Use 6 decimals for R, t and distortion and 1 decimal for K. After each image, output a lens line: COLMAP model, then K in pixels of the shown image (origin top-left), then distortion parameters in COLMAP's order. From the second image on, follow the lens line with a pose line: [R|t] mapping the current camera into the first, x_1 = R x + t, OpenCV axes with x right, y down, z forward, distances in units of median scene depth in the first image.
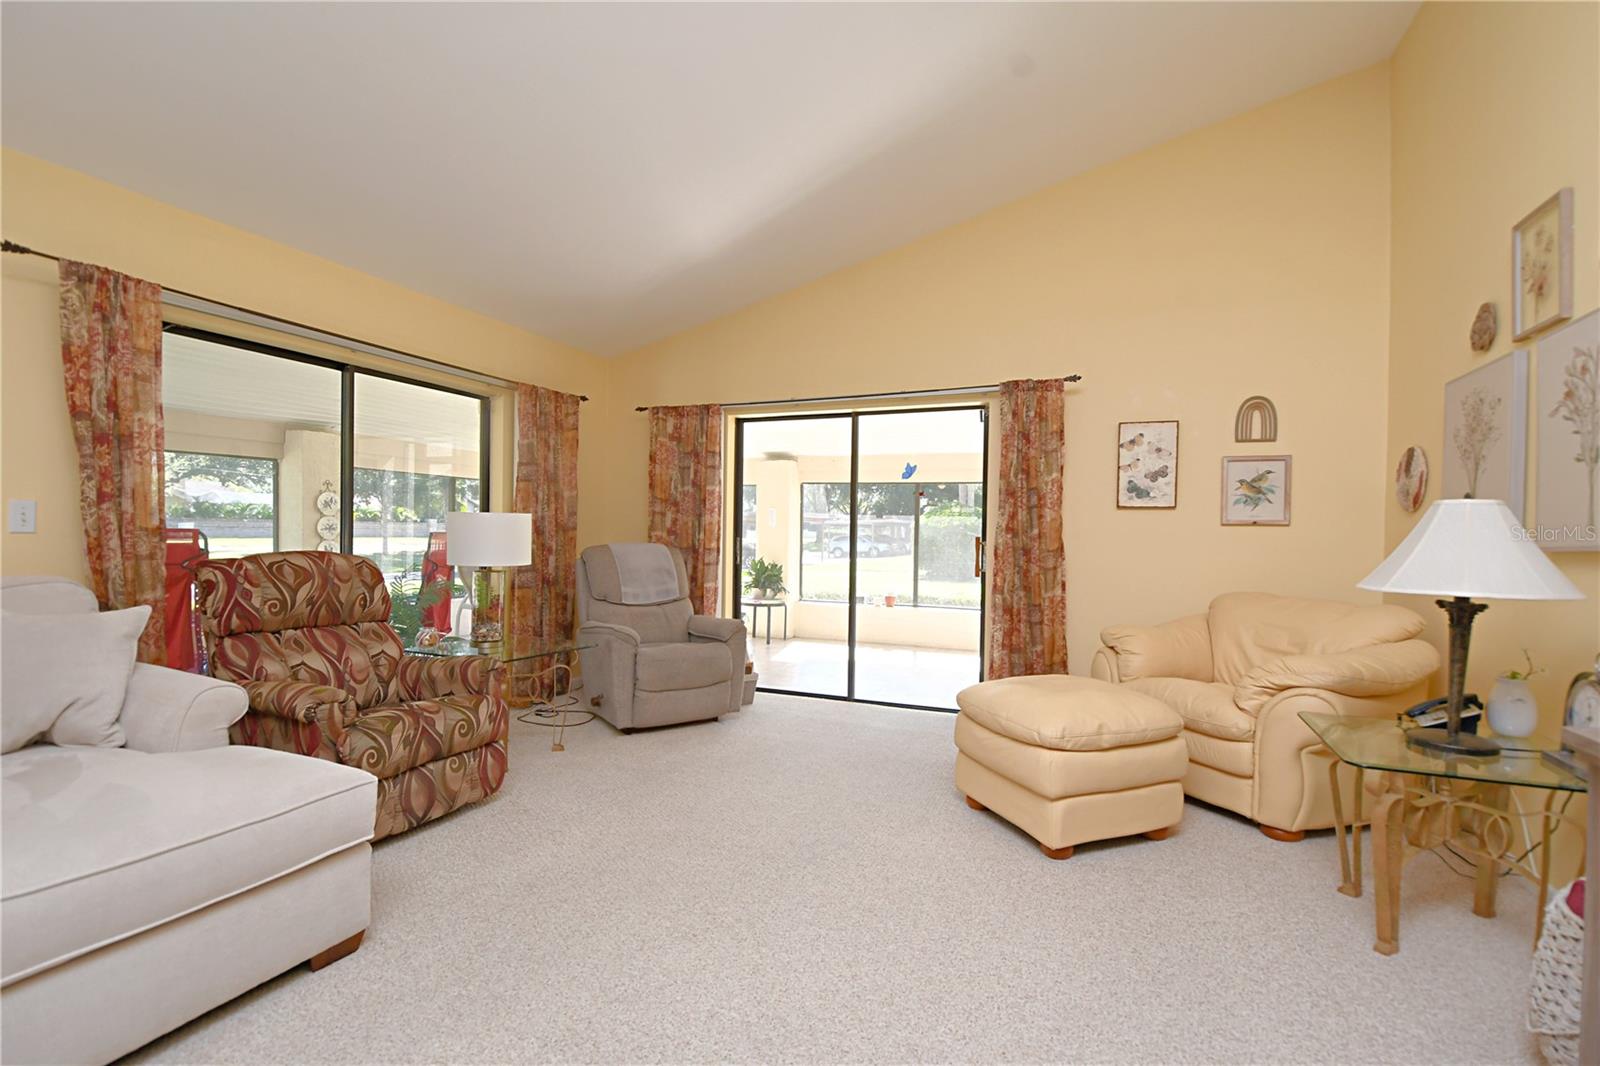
lens RADIAL K [[709.9, 0, 805.6], [0, 709.9, 541.6], [0, 0, 1]] dist [0.017057, -0.022251]
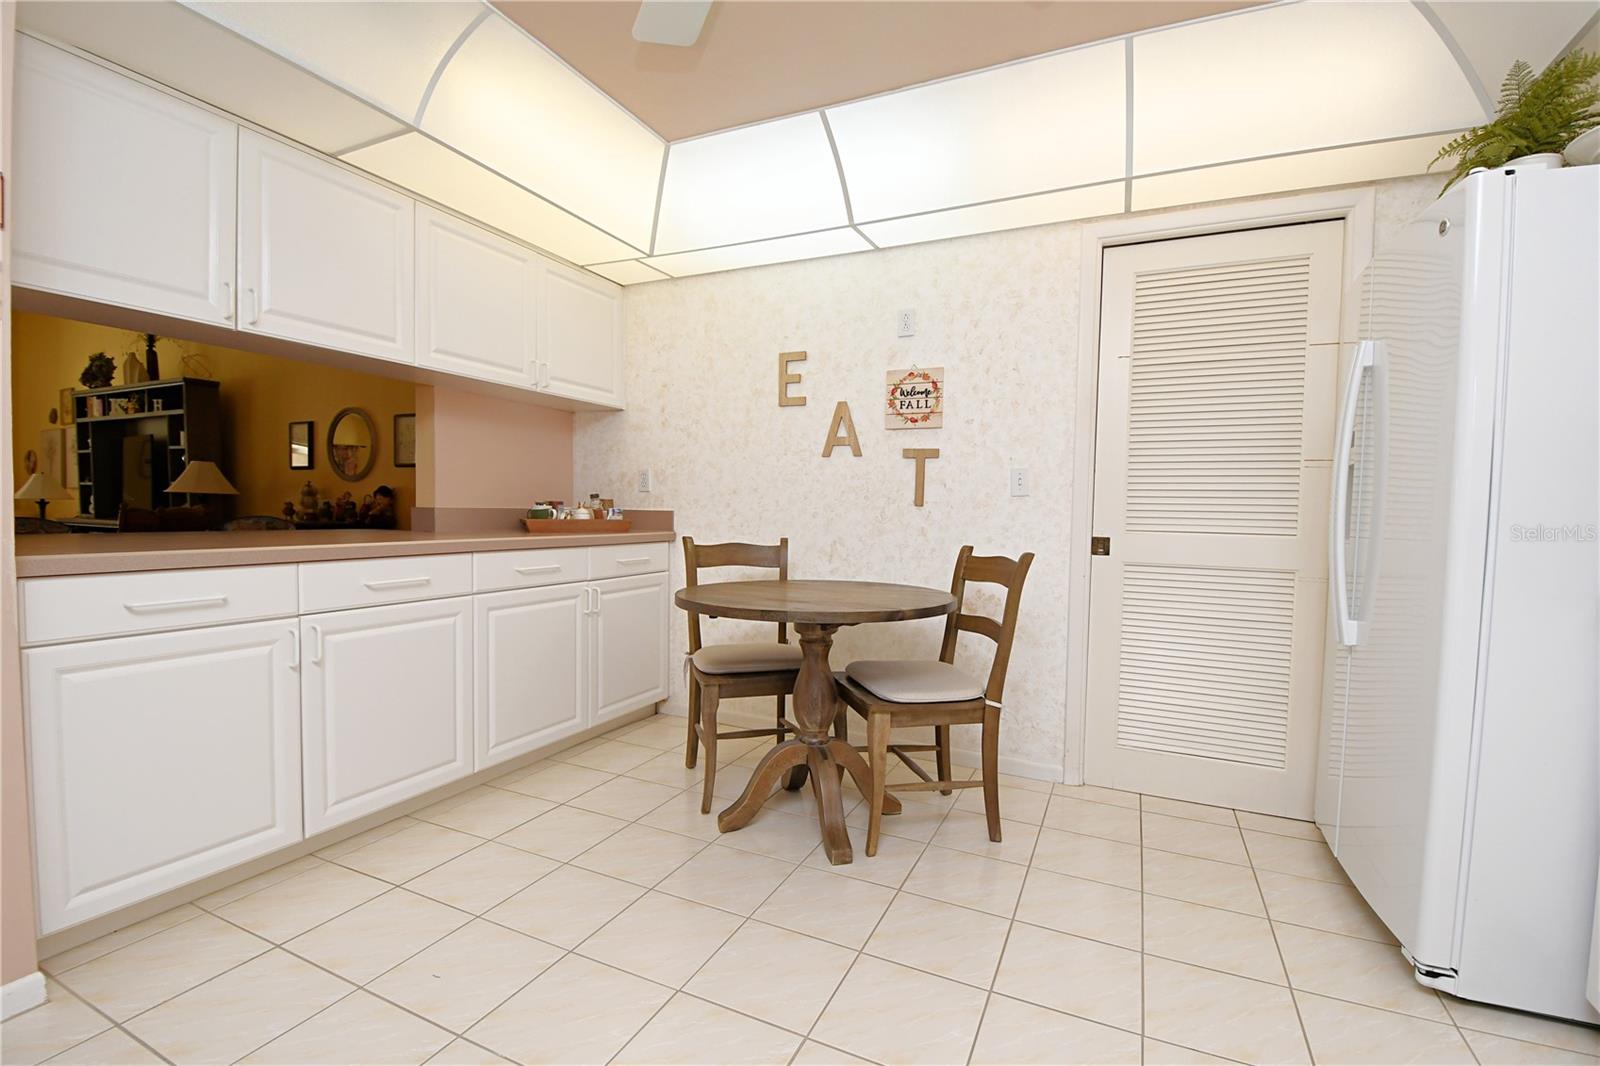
lens RADIAL K [[709.9, 0, 805.6], [0, 709.9, 541.6], [0, 0, 1]] dist [0.017057, -0.022251]
pose [[0.053363, -0.059002, 0.996831, -1.243766], [-0.004598, 0.998228, 0.059331, 0.028510], [-0.998565, -0.007750, 0.052997, -1.561212]]
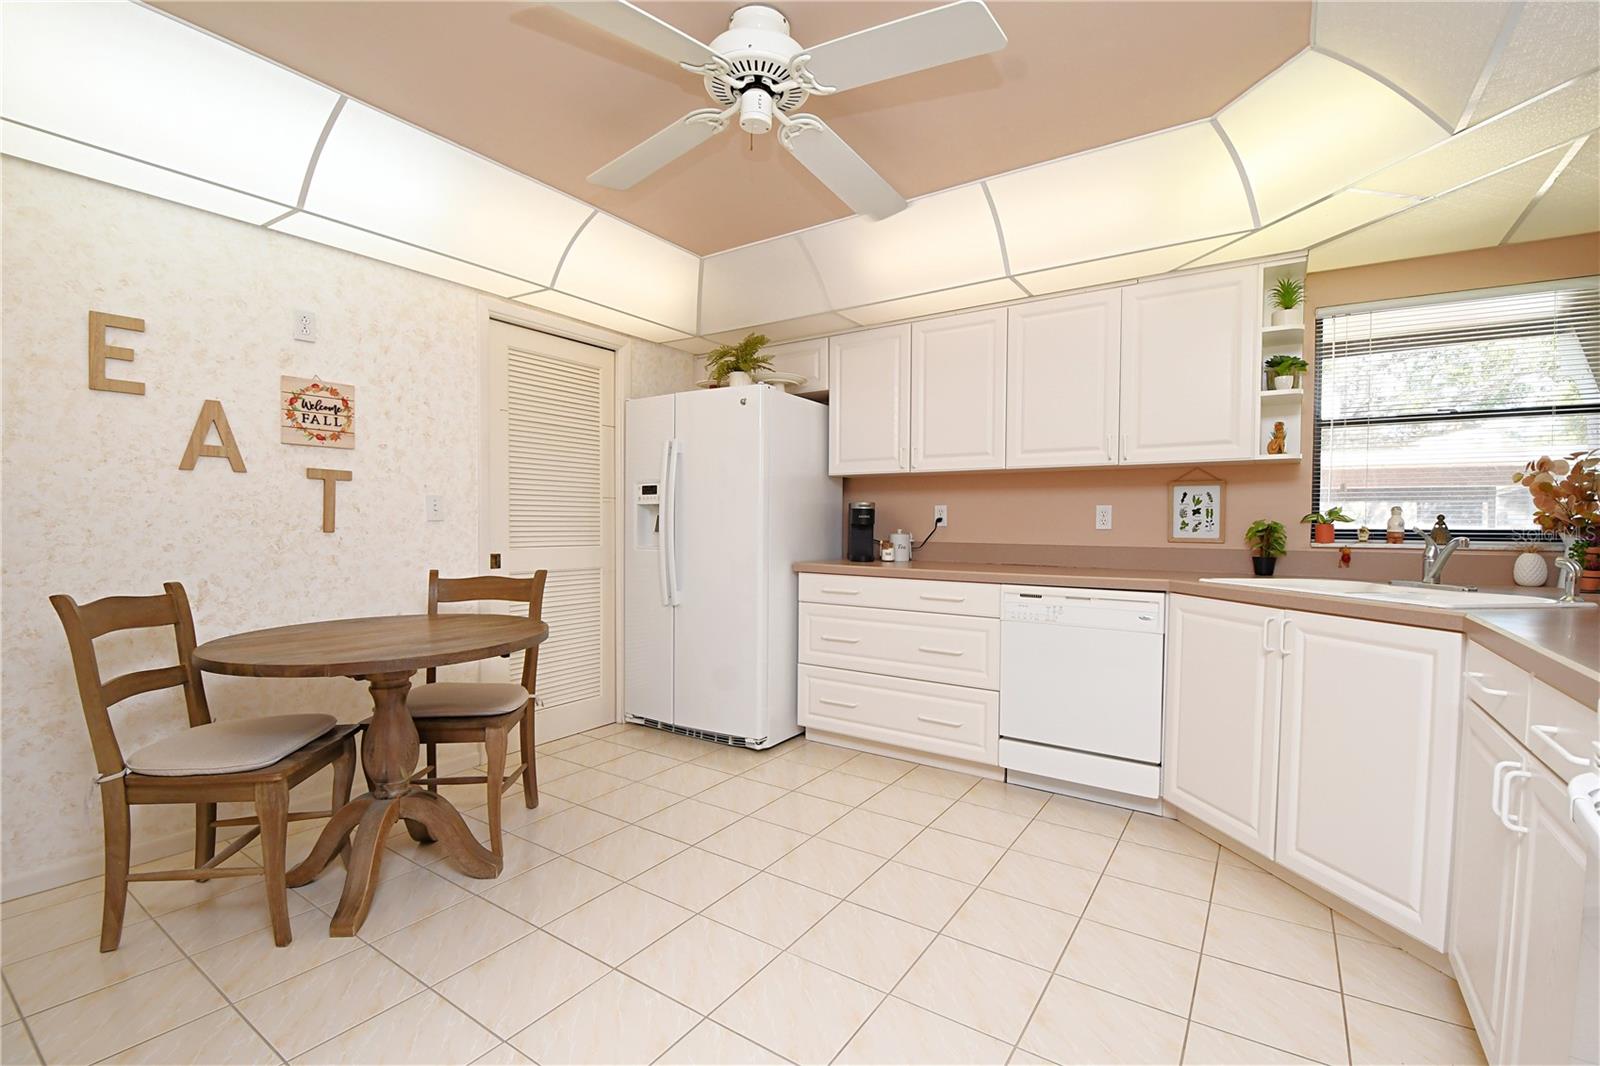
lens RADIAL K [[709.9, 0, 805.6], [0, 709.9, 541.6], [0, 0, 1]] dist [0.017057, -0.022251]
pose [[-0.978576, -0.027239, 0.204077, -1.085287], [-0.018623, 0.998857, 0.044018, 0.006576], [-0.205042, 0.039275, -0.977965, -1.093287]]
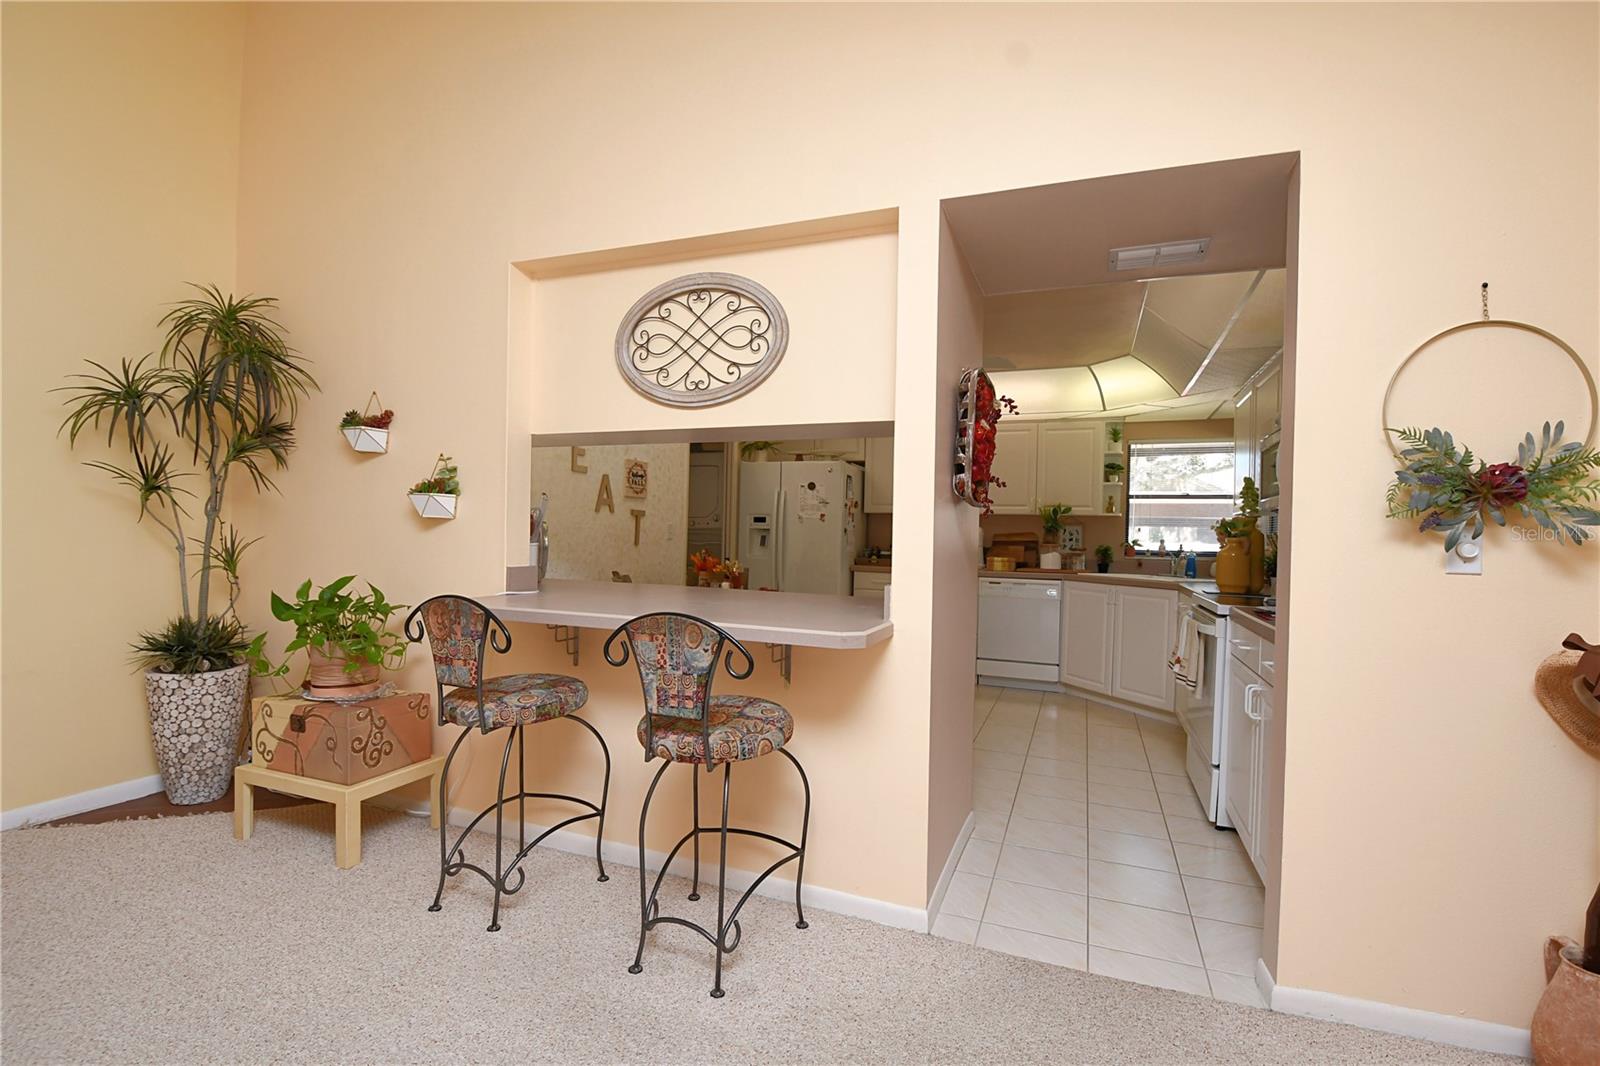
lens RADIAL K [[709.9, 0, 805.6], [0, 709.9, 541.6], [0, 0, 1]] dist [0.017057, -0.022251]
pose [[-0.999220, -0.039032, -0.005978, -0.795167], [-0.039174, 0.998899, 0.025824, -0.011605], [0.004964, 0.026038, -0.999649, -0.490156]]
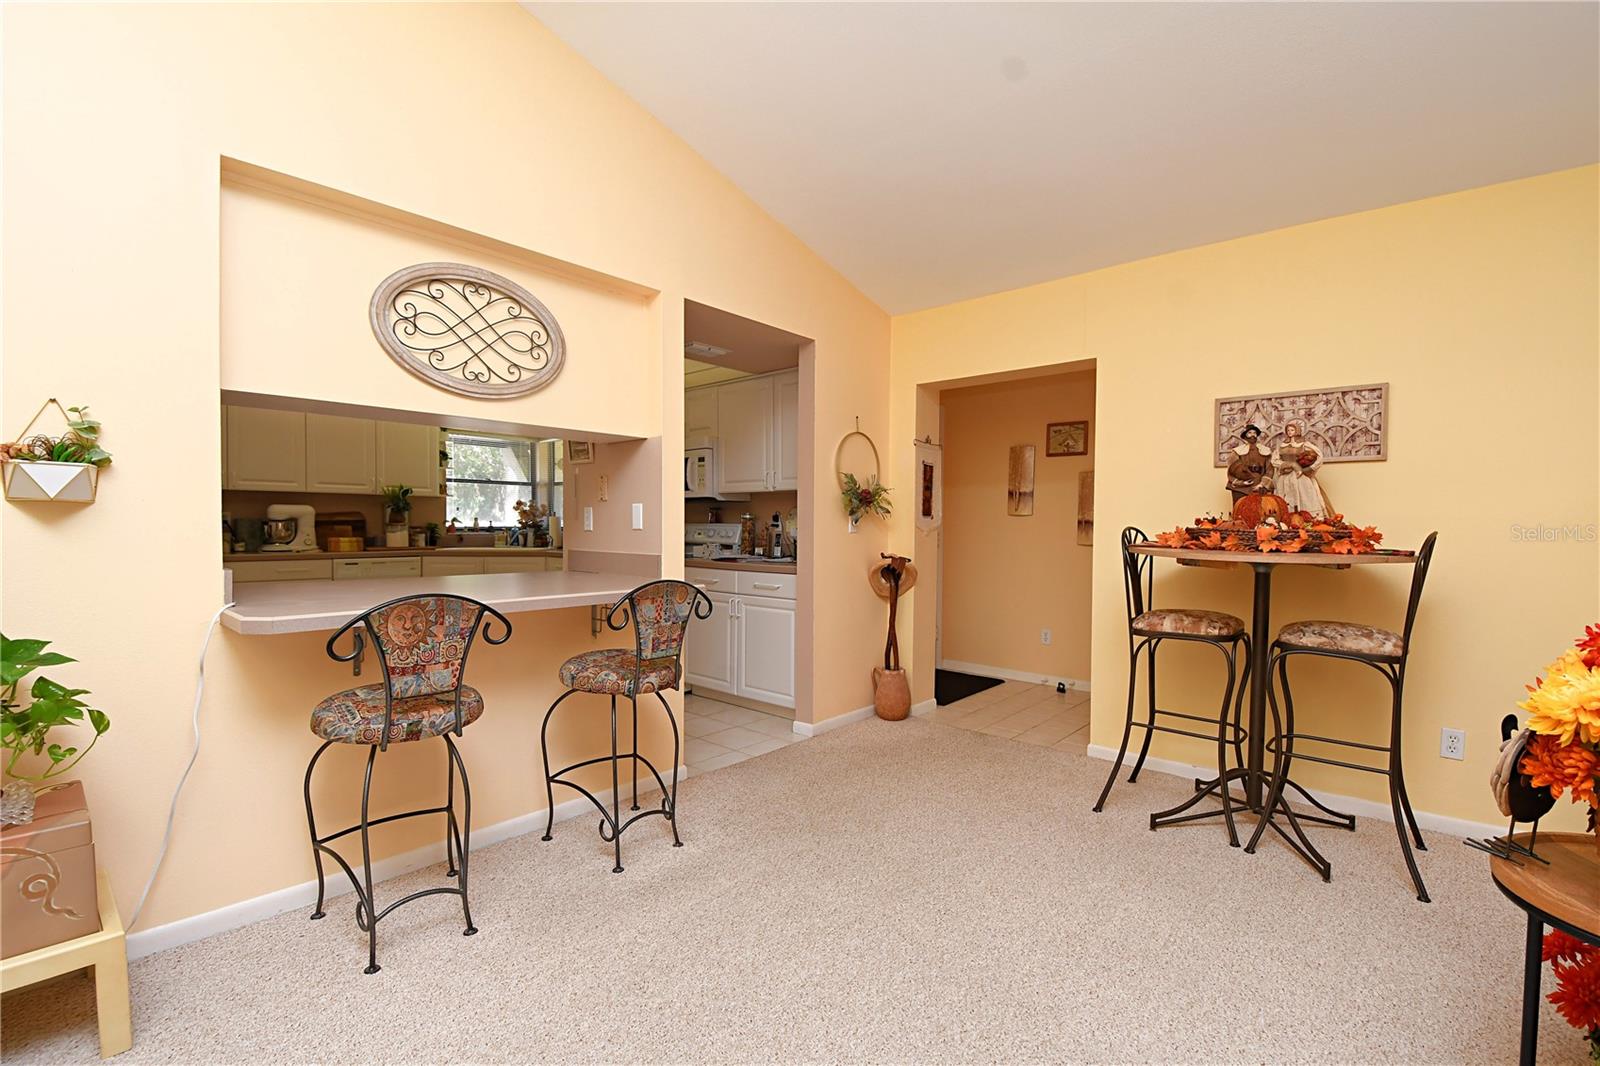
lens RADIAL K [[709.9, 0, 805.6], [0, 709.9, 541.6], [0, 0, 1]] dist [0.017057, -0.022251]
pose [[-0.334939, 0.004979, -0.942226, -0.221904], [-0.029086, 0.999455, 0.015620, 0.000728], [0.941791, 0.032638, -0.334612, -0.611440]]
